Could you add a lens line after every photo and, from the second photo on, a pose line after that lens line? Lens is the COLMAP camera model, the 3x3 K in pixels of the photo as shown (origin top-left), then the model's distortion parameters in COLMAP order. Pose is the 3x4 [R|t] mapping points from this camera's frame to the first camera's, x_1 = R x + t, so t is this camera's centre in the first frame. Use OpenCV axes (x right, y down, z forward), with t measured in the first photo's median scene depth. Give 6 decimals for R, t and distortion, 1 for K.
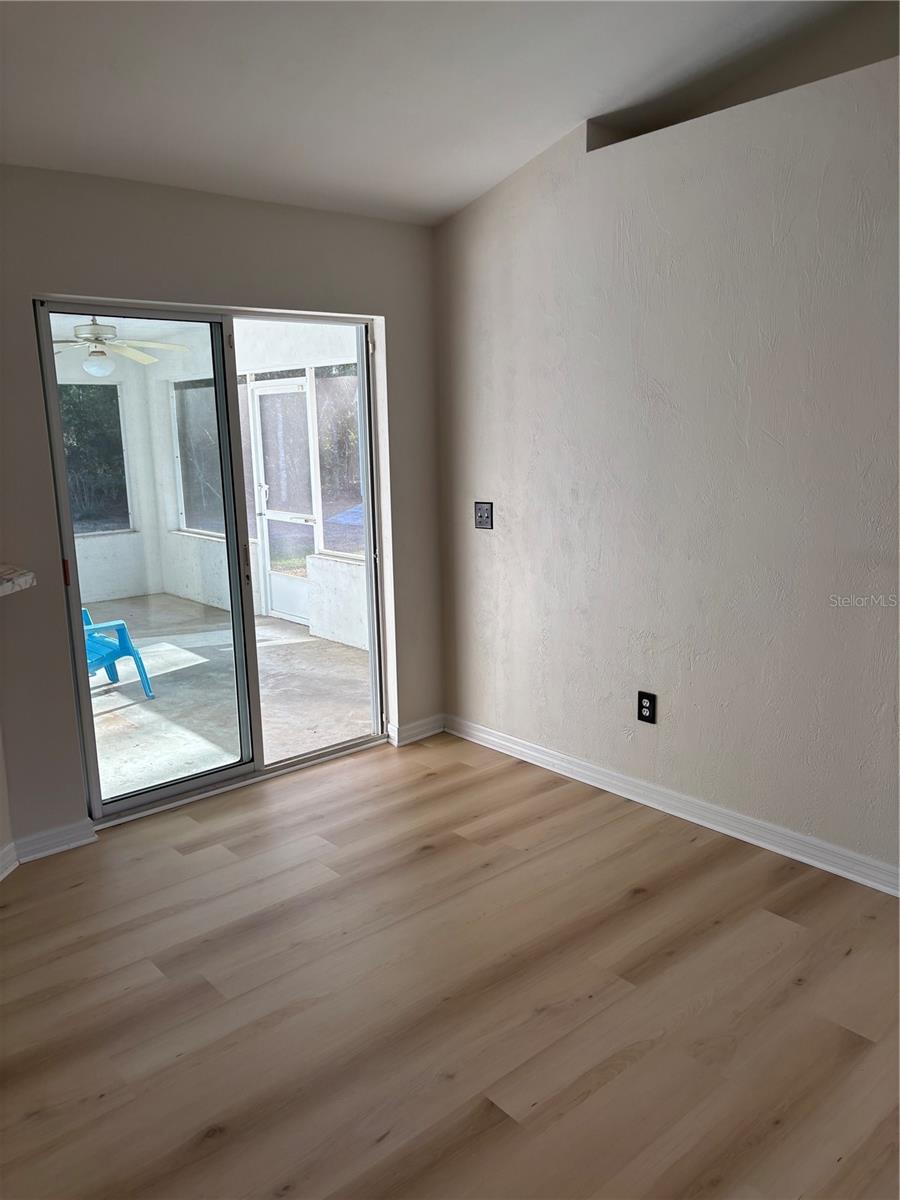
lens RADIAL K [[900.8, 0, 422.5], [0, 900.8, 600.4], [0, 0, 1]] dist [0.038171, 0.000645]
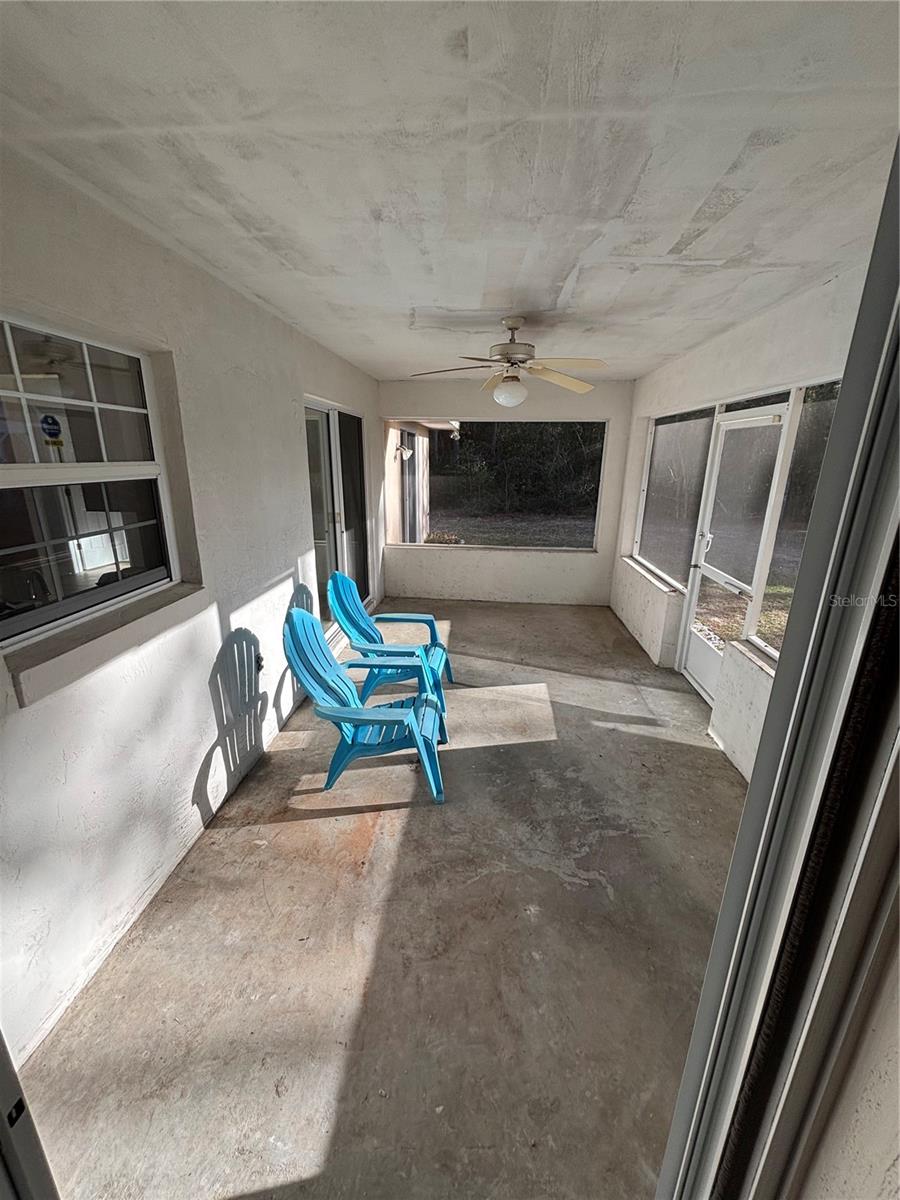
lens RADIAL K [[482.4, 0, 456.1], [0, 482.4, 599.2], [0, 0, 1]] dist [0.001201, 0.000127]
pose [[0.721136, 0.234969, -0.651731, -0.034040], [-0.165295, 0.971915, 0.167507, -0.117956], [0.672786, -0.013068, 0.739722, 0.543109]]
